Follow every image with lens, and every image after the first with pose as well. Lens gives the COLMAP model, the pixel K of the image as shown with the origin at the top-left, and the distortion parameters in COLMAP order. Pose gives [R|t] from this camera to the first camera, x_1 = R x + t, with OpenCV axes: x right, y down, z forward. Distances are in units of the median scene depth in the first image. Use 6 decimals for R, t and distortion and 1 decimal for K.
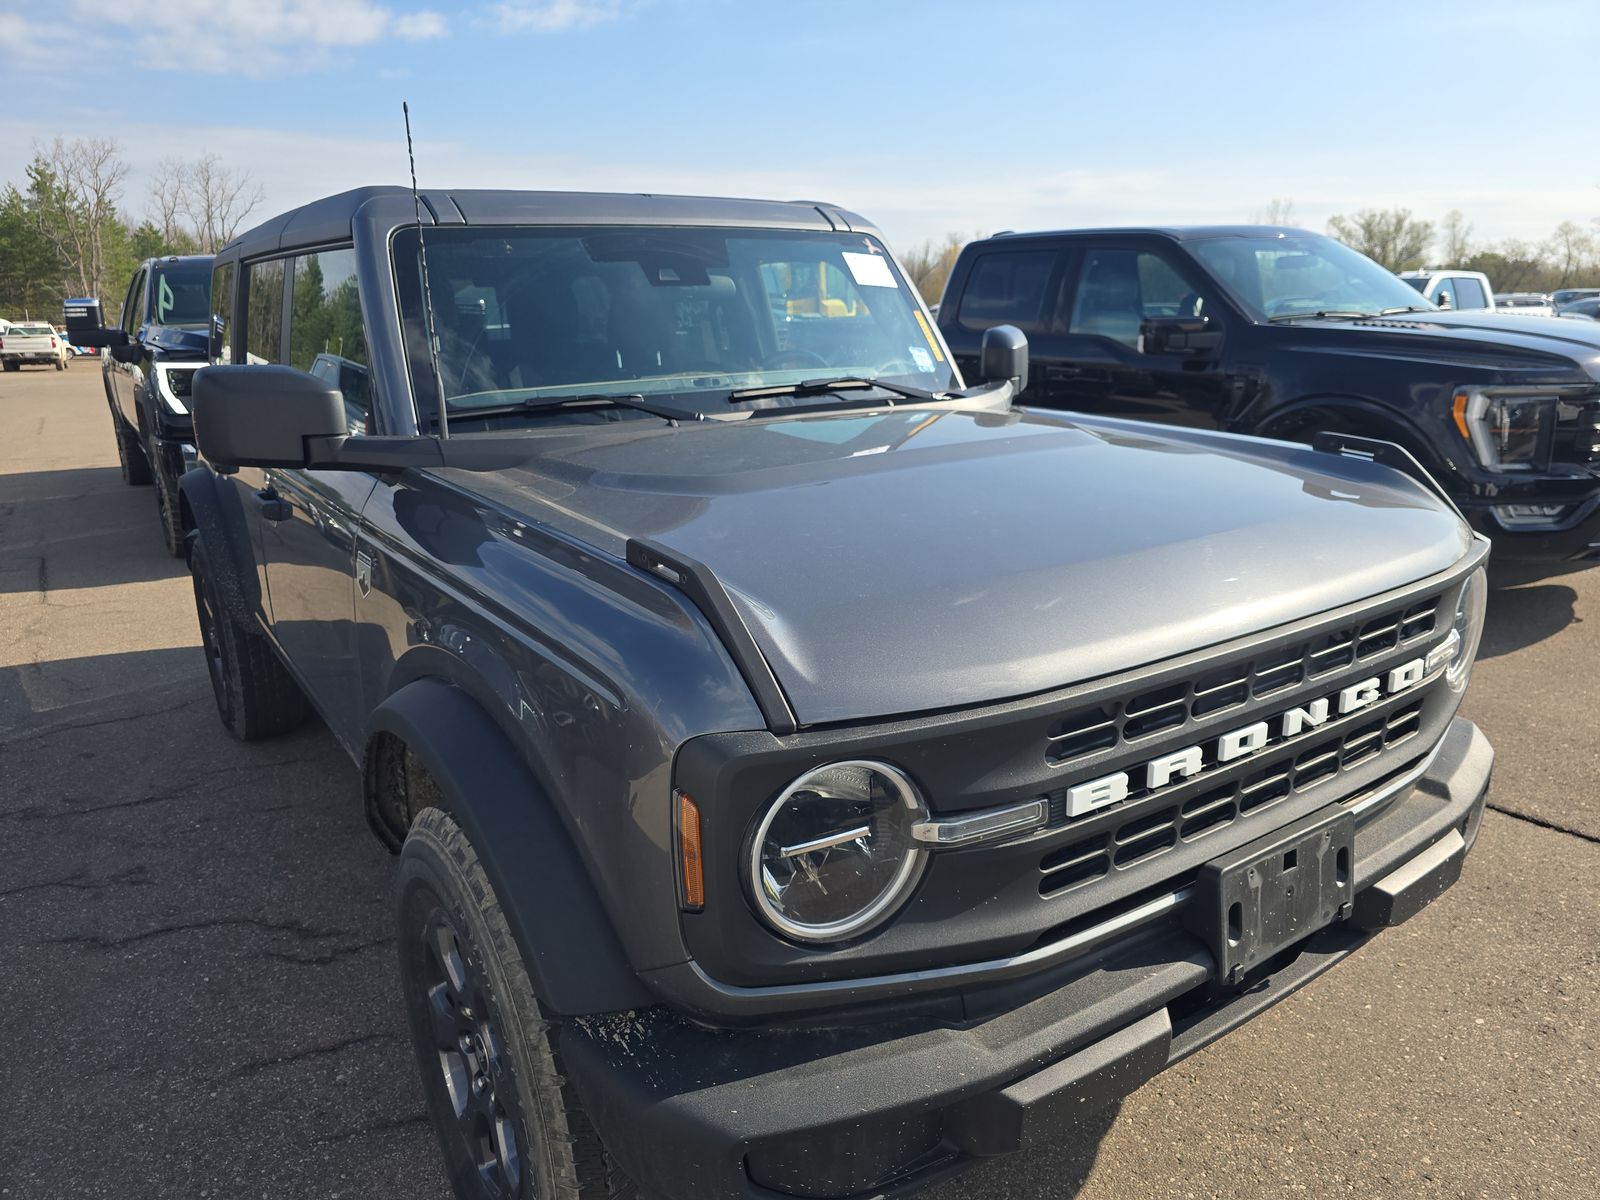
lens RADIAL K [[1100.2, 0, 800.0], [0, 1100.2, 600.0], [0, 0, 1]] dist [0.040425, -0.041589]
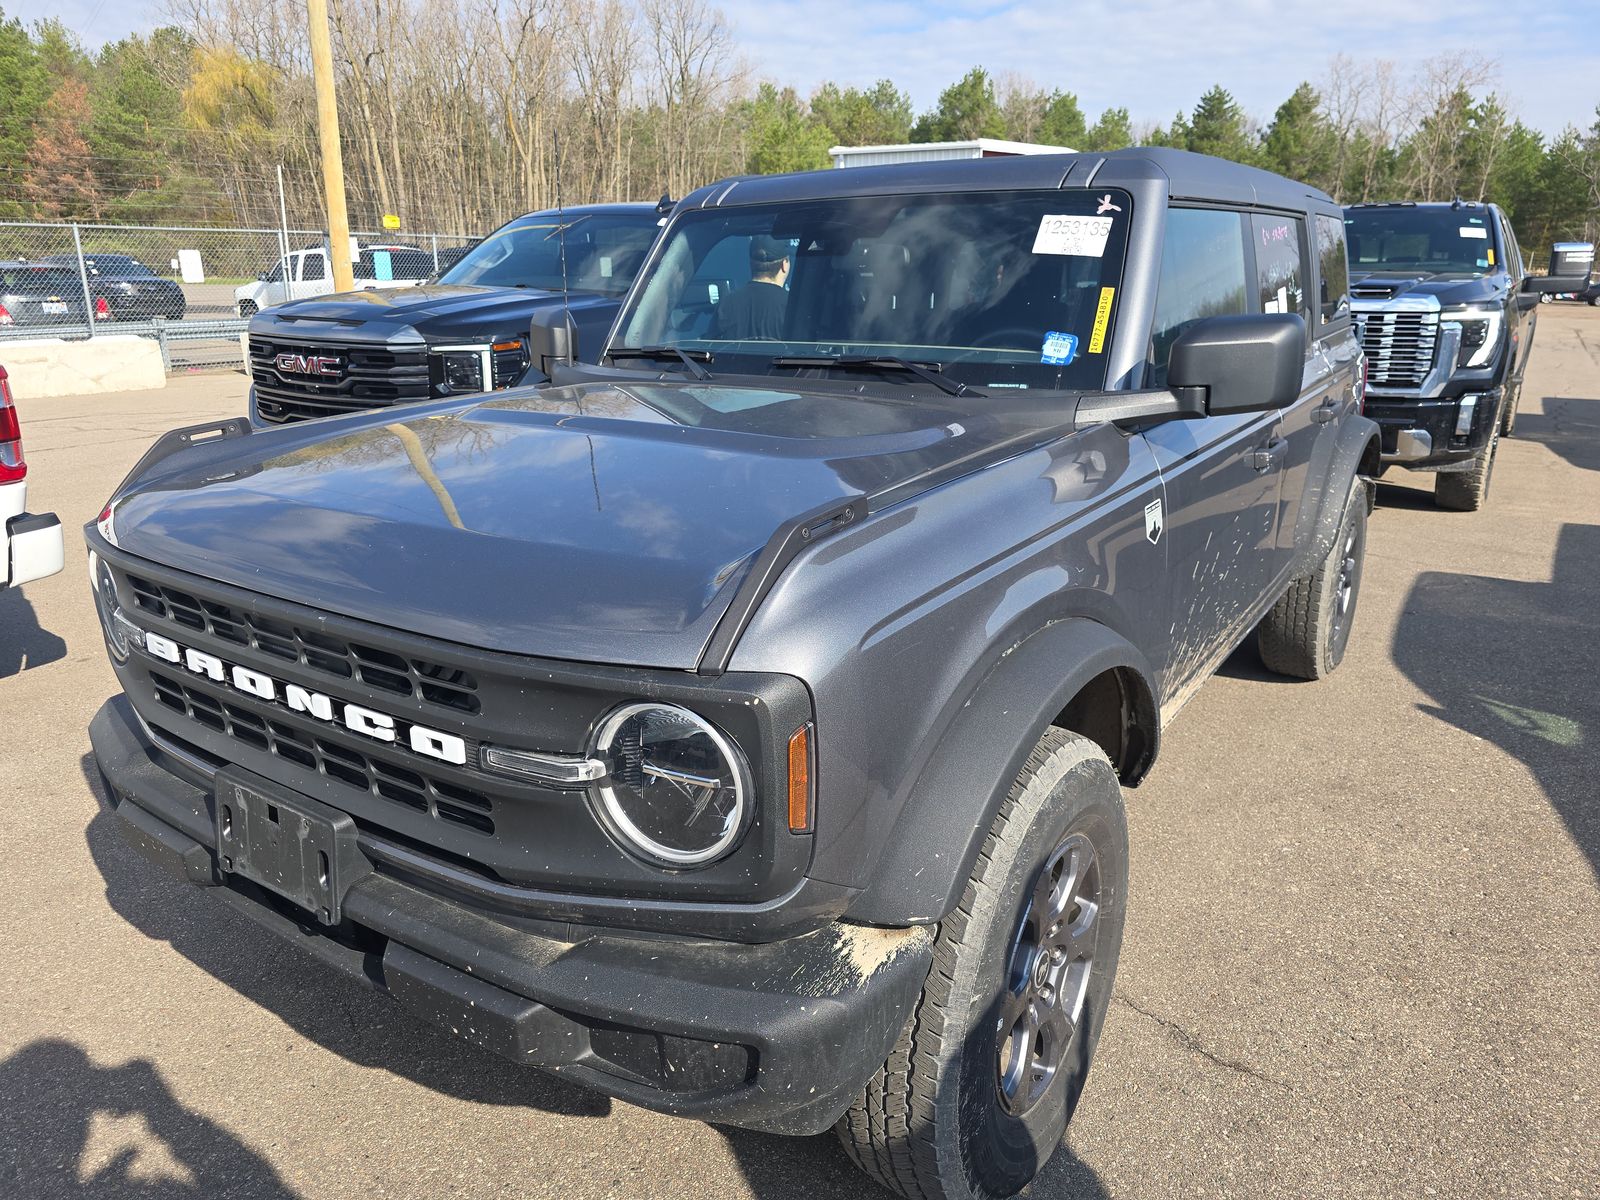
lens RADIAL K [[1100.2, 0, 800.0], [0, 1100.2, 600.0], [0, 0, 1]] dist [0.040425, -0.041589]
pose [[0.352964, 0.288978, -0.889892, 1.495369], [-0.244582, 0.946535, 0.210362, -0.309572], [0.903104, 0.143401, 0.404771, 0.976964]]
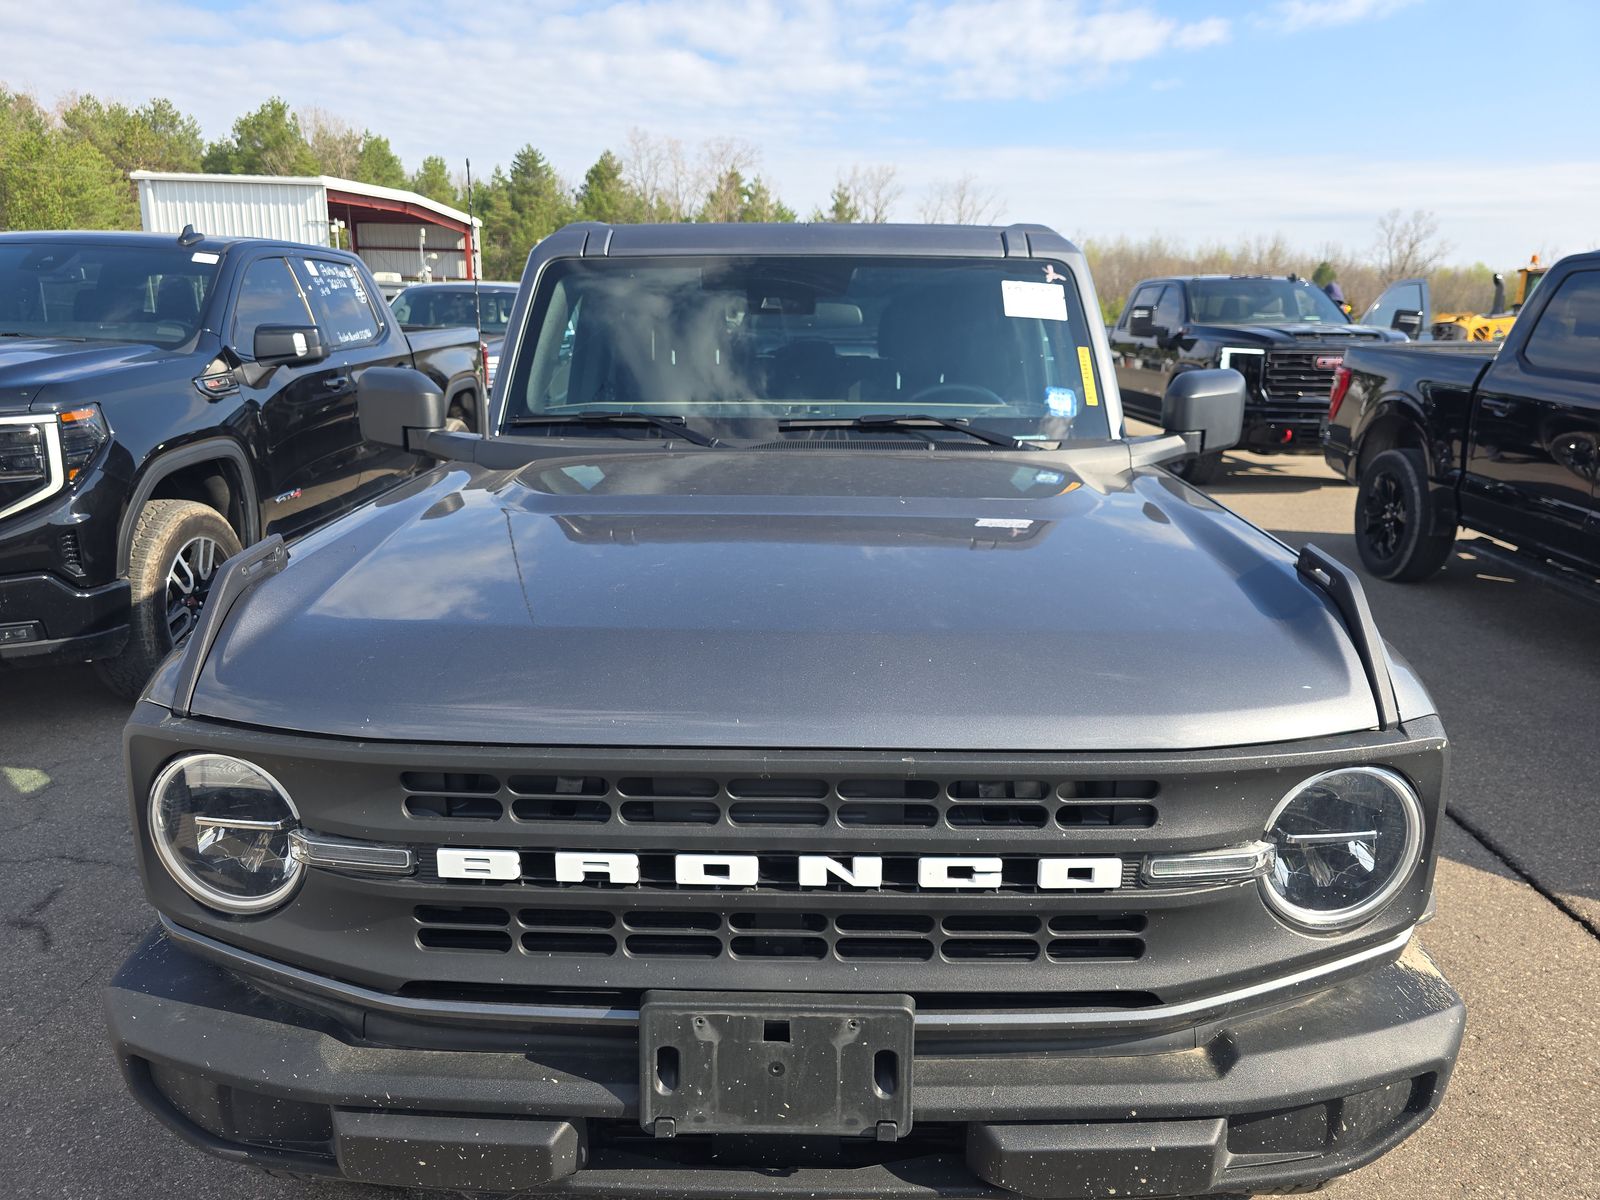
lens RADIAL K [[1100.2, 0, 800.0], [0, 1100.2, 600.0], [0, 0, 1]] dist [0.040425, -0.041589]
pose [[0.812963, 0.174697, -0.555493, 0.845863], [-0.177969, 0.982834, 0.048635, -0.125739], [0.554453, 0.059322, 0.830098, 0.291984]]
